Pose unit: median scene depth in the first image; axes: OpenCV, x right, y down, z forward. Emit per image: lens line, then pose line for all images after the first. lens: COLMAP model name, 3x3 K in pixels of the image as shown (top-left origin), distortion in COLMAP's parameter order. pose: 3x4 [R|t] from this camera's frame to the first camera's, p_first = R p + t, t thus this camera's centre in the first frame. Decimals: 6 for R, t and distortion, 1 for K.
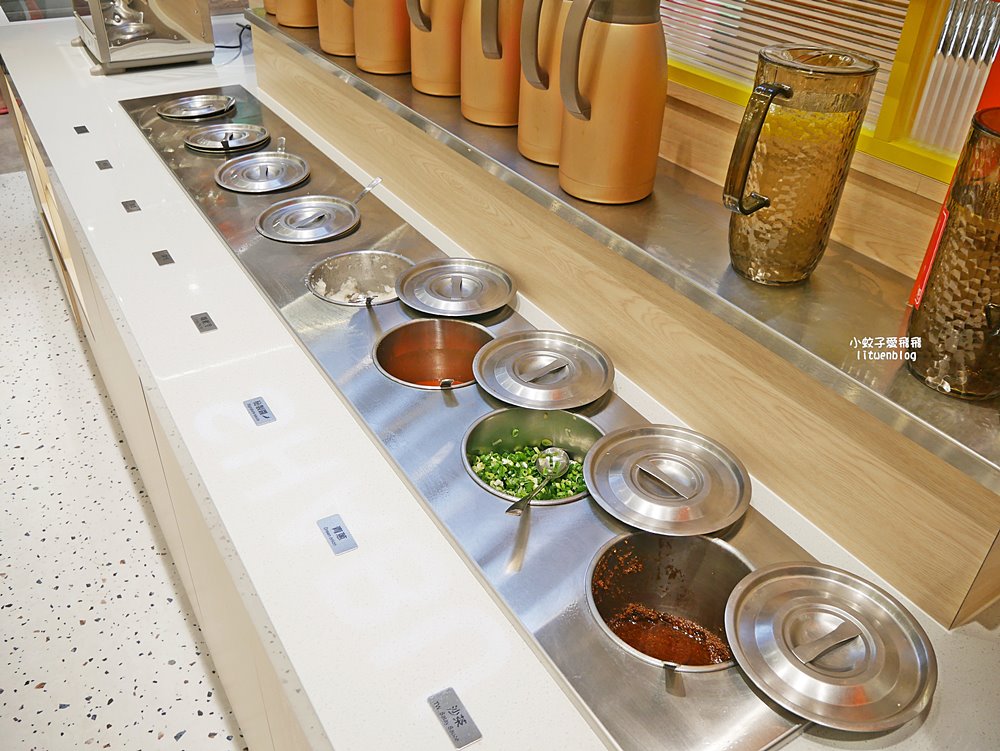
lens RADIAL K [[850.7, 0, 503.1], [0, 850.7, 379.2], [0, 0, 1]] dist [-0.053944, 0.041578]
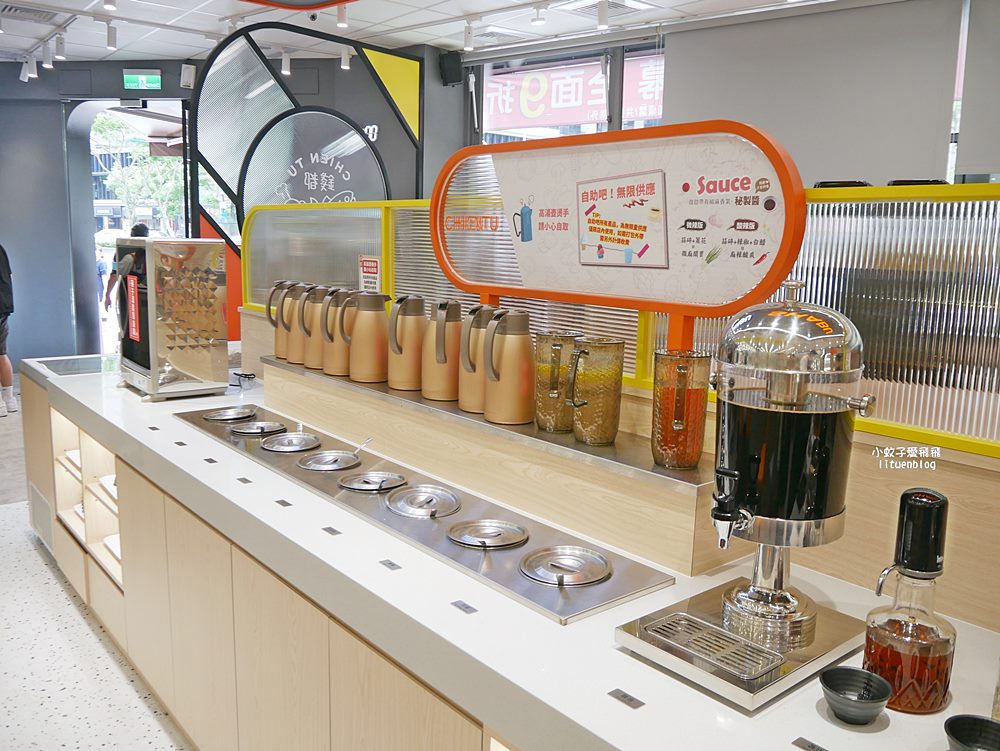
lens RADIAL K [[850.7, 0, 502.9], [0, 850.7, 379.0], [0, 0, 1]] dist [-0.053944, 0.041578]
pose [[0.991113, -0.028295, 0.129978, -0.104488], [0.079757, 0.908404, -0.410415, 0.357495], [-0.106460, 0.417135, 0.902588, -0.563495]]
